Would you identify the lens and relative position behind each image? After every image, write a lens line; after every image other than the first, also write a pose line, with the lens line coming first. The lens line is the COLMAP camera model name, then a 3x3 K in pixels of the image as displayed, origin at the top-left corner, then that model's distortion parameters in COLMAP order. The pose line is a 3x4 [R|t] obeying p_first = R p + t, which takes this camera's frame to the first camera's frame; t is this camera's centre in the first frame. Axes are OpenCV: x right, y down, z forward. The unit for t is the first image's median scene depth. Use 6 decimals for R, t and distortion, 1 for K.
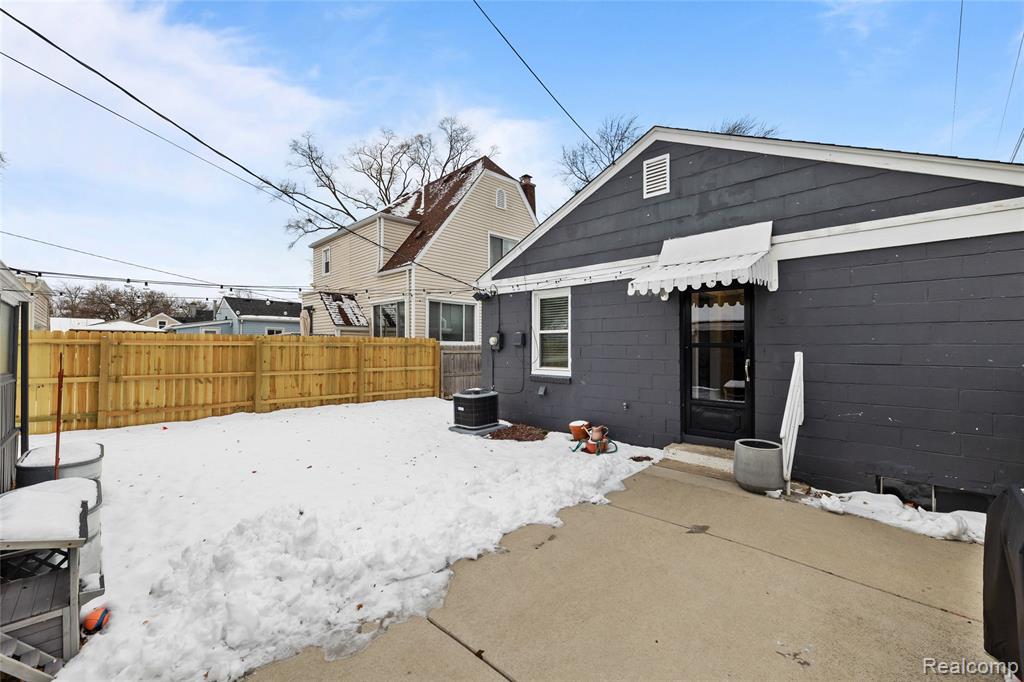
lens RADIAL K [[417.7, 0, 516.7], [0, 417.7, 343.5], [0, 0, 1]] dist [0.002261, -0.001040]
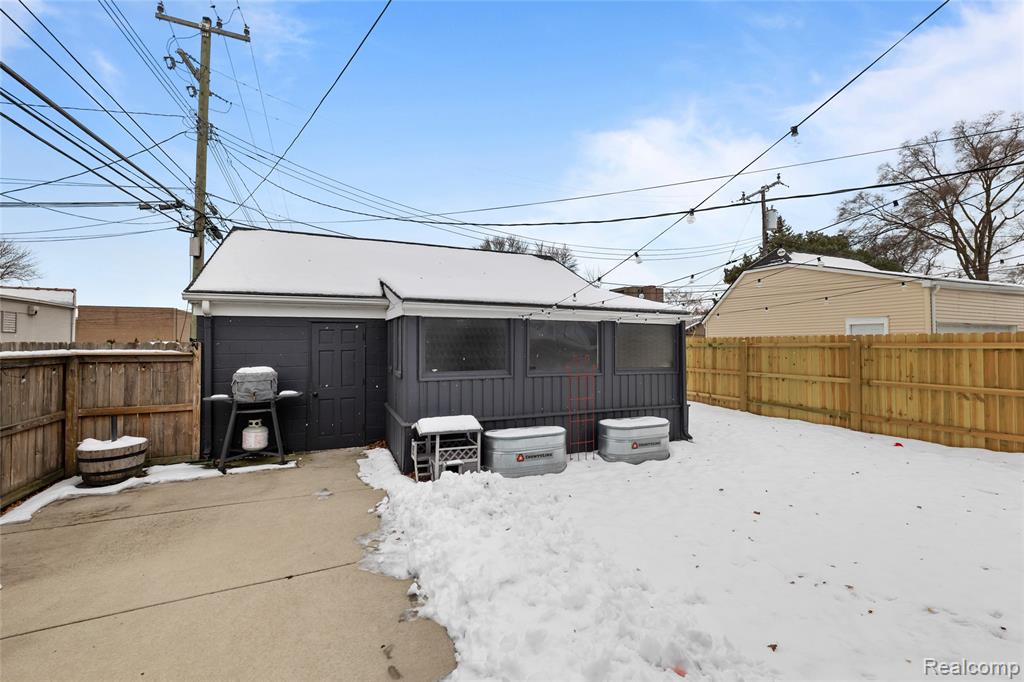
lens RADIAL K [[417.7, 0, 522.2], [0, 417.7, 323.7], [0, 0, 1]] dist [0.002261, -0.001040]
pose [[-0.350302, -0.048156, -0.935398, 0.243840], [0.008613, 0.998470, -0.054629, -0.007089], [0.936597, -0.027193, -0.349352, 0.549826]]
